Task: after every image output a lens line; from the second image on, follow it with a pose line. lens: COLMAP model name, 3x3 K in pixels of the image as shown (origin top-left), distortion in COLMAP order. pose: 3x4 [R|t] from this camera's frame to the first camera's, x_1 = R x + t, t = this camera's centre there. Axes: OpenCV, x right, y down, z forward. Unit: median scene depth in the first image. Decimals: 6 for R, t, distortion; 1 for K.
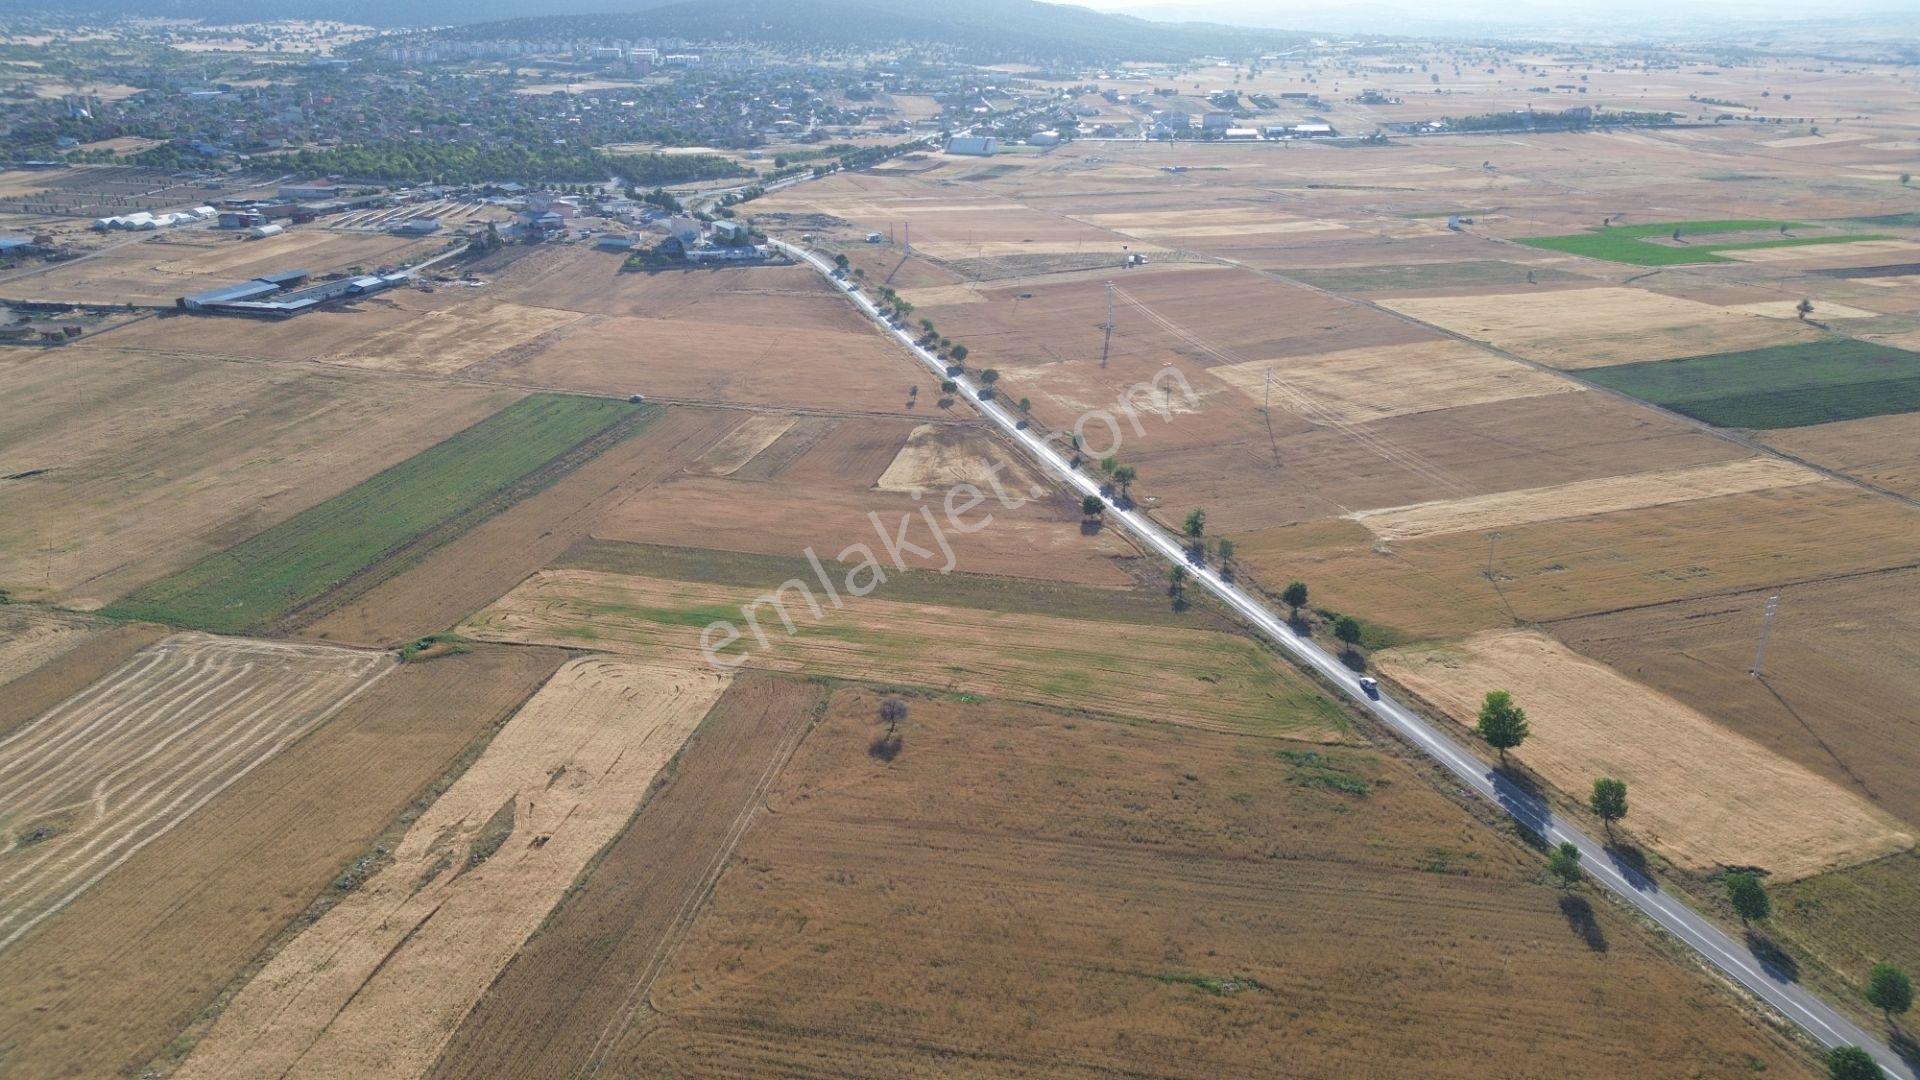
lens RADIAL K [[1354.5, 0, 964.6], [0, 1354.5, 539.0], [0, 0, 1]] dist [0.075645, -0.079805]
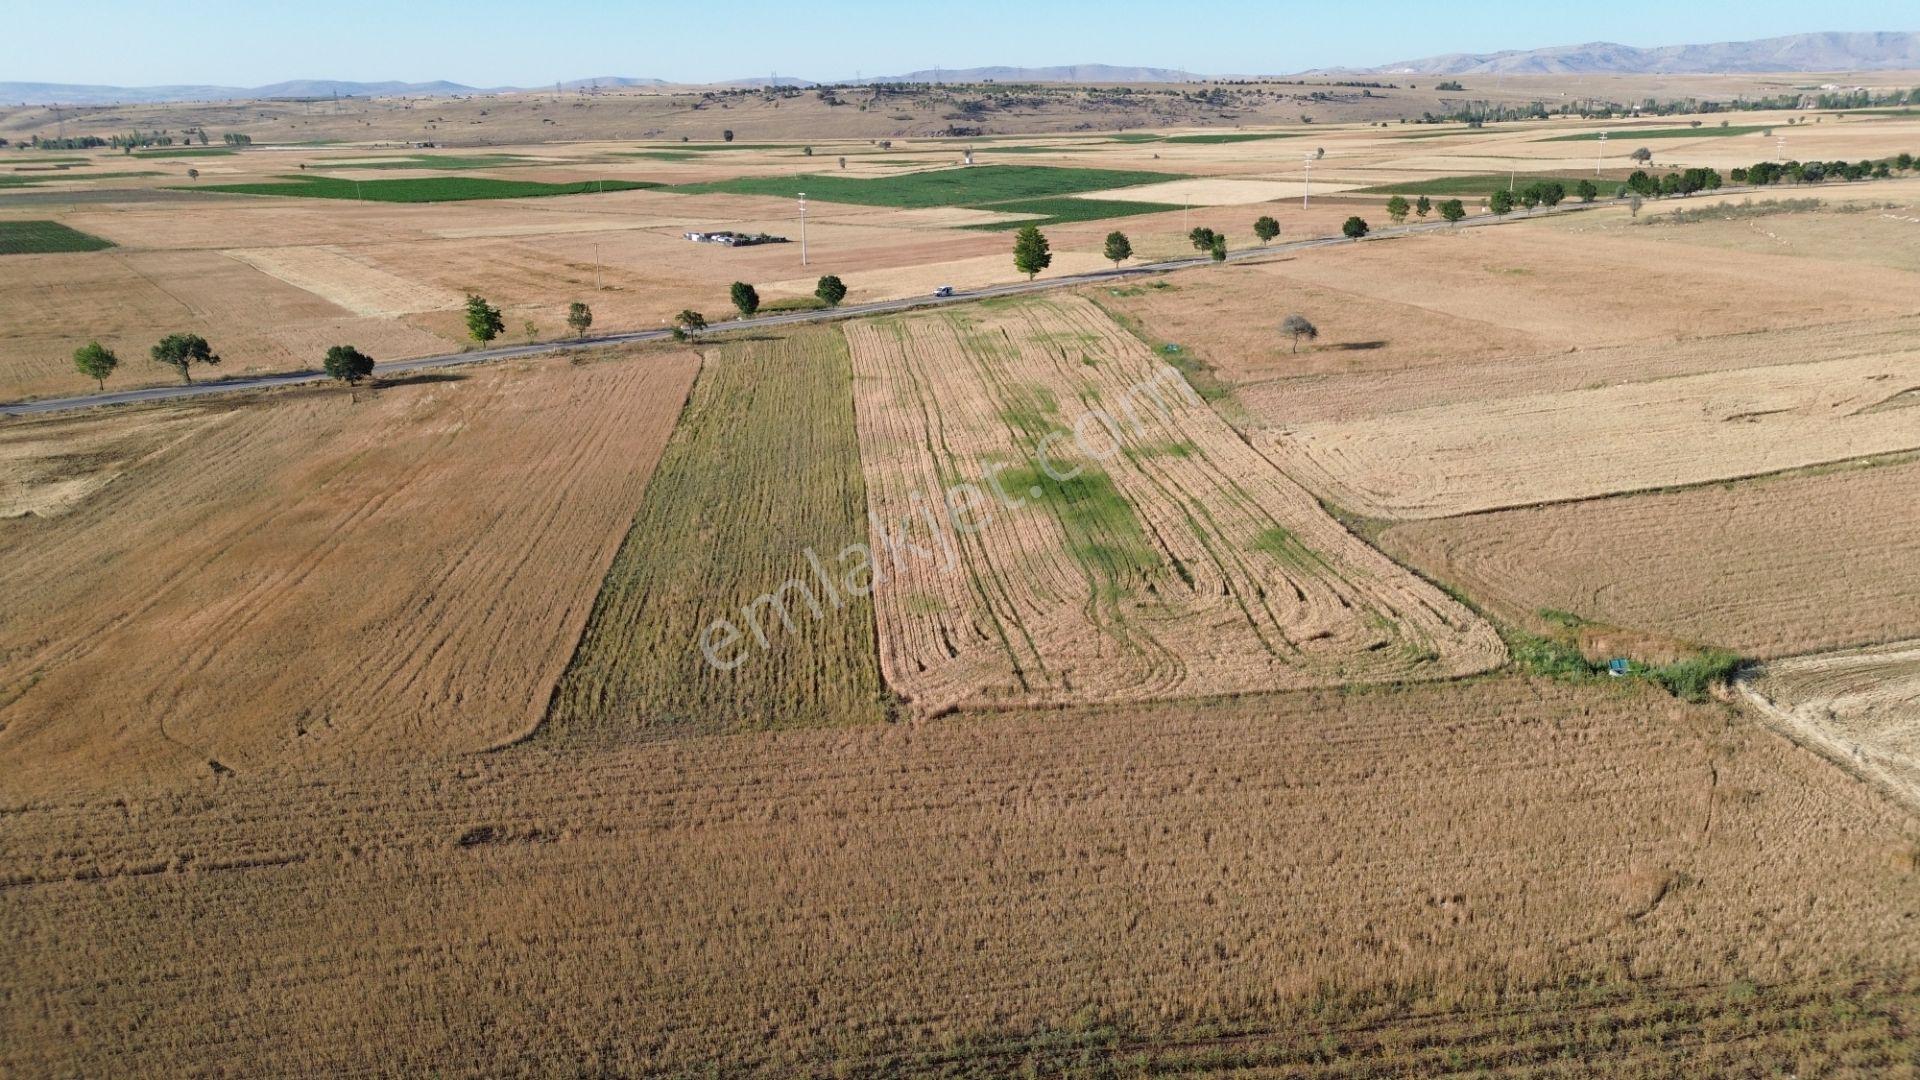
lens RADIAL K [[1354.5, 0, 964.6], [0, 1354.5, 539.0], [0, 0, 1]] dist [0.075645, -0.079805]
pose [[-0.324382, -0.285183, 0.901913, -0.567643], [0.351418, 0.848899, 0.394811, -0.109503], [-0.878227, 0.445018, -0.175149, 1.085422]]
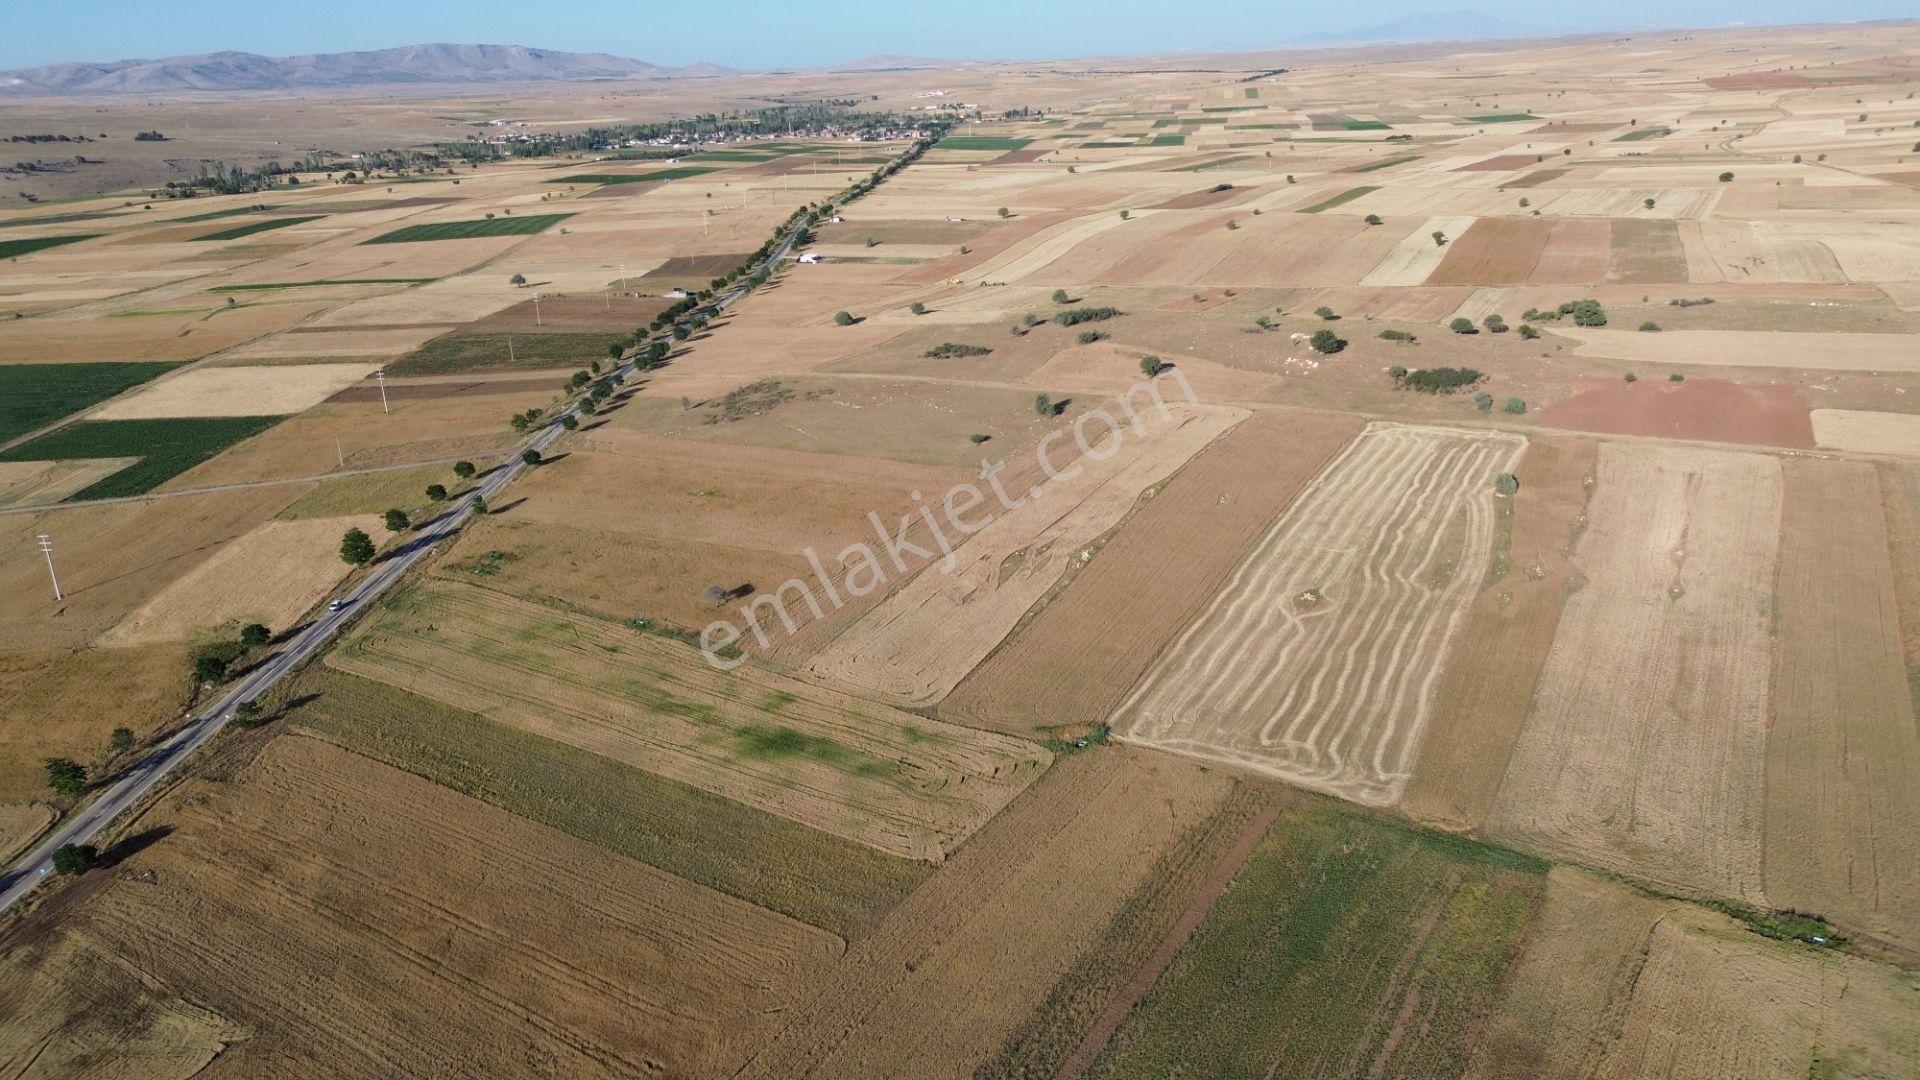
lens RADIAL K [[1361.0, 0, 963.0], [0, 1361.0, 519.2], [0, 0, 1]] dist [0.081575, -0.092458]
pose [[-0.935505, -0.076785, 0.344868, -0.570197], [0.161495, 0.775232, 0.610684, -0.542687], [-0.314243, 0.626993, -0.712833, 1.450742]]
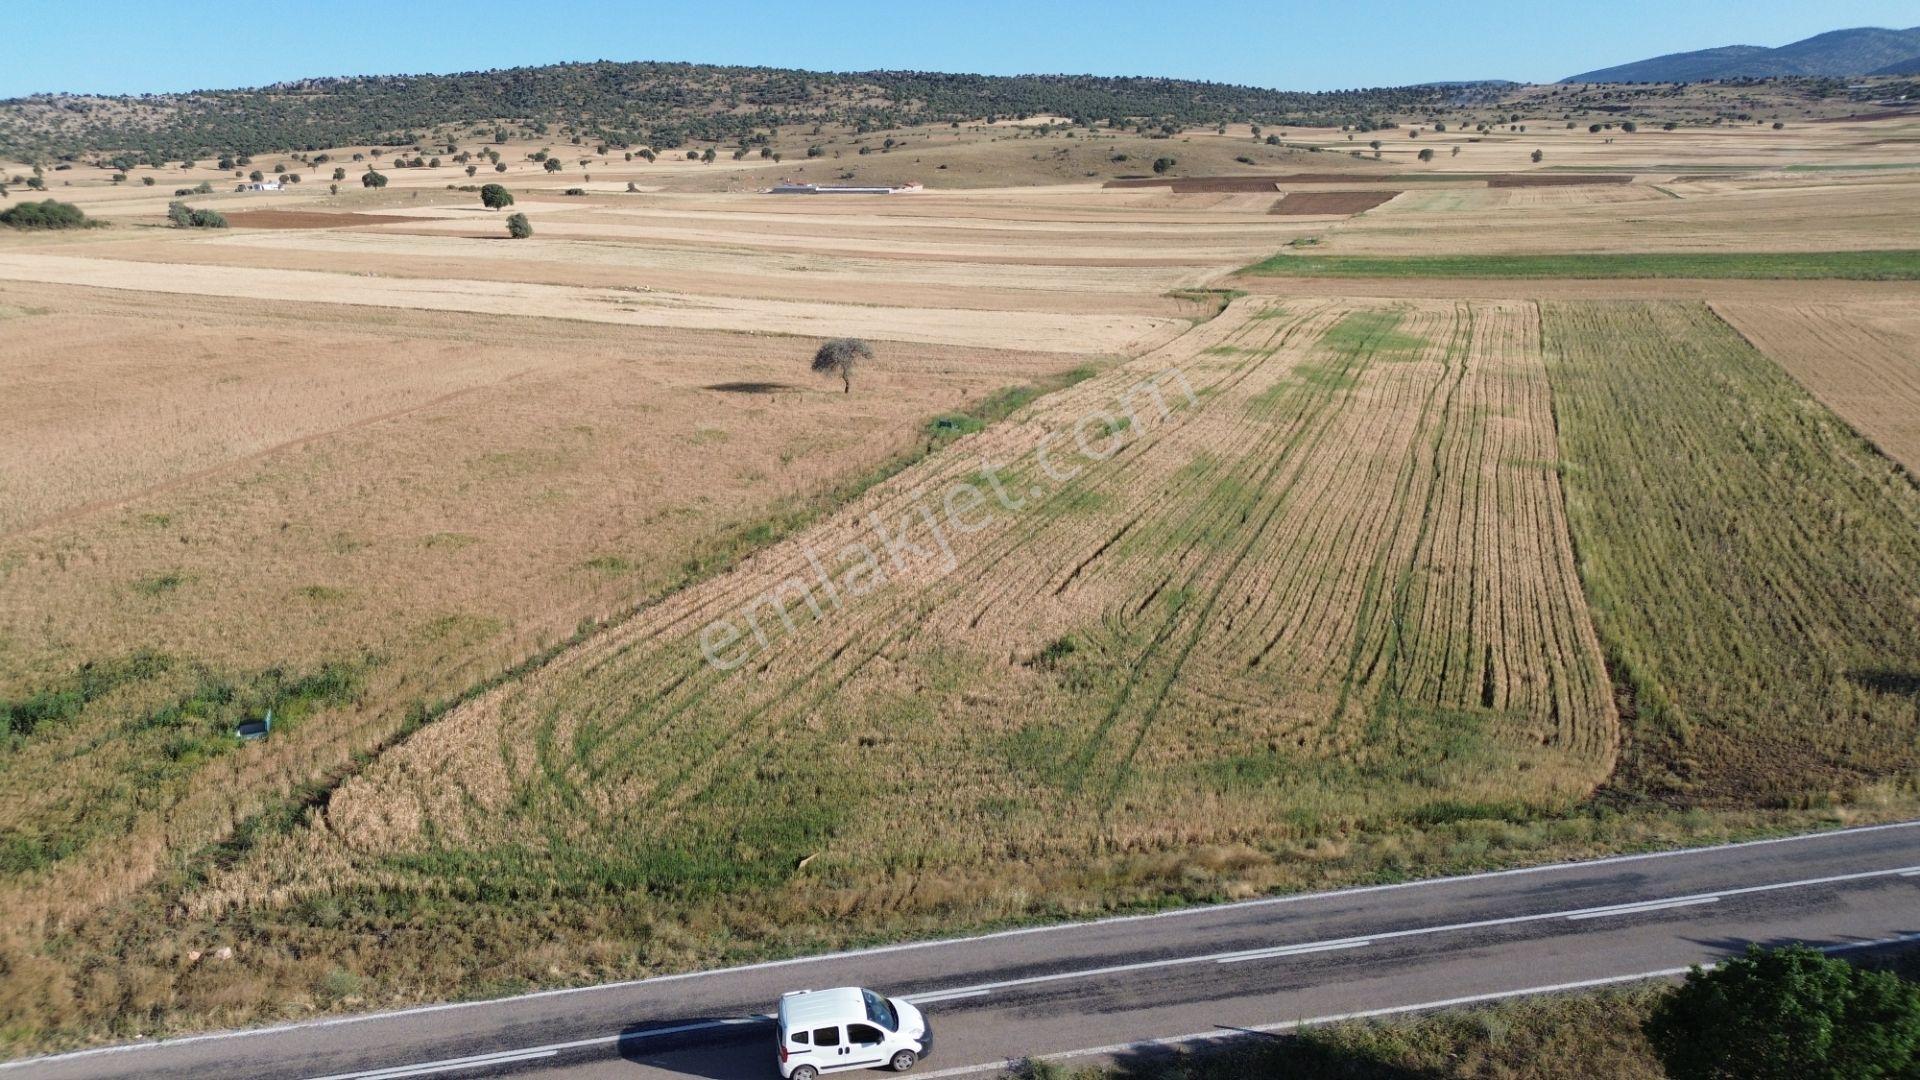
lens RADIAL K [[1354.5, 0, 964.6], [0, 1354.5, 539.0], [0, 0, 1]] dist [0.075645, -0.079805]
pose [[-0.133087, 0.268494, -0.954043, 0.355804], [-0.323157, 0.898244, 0.297870, 0.018133], [0.936940, 0.347948, -0.032779, 0.875168]]
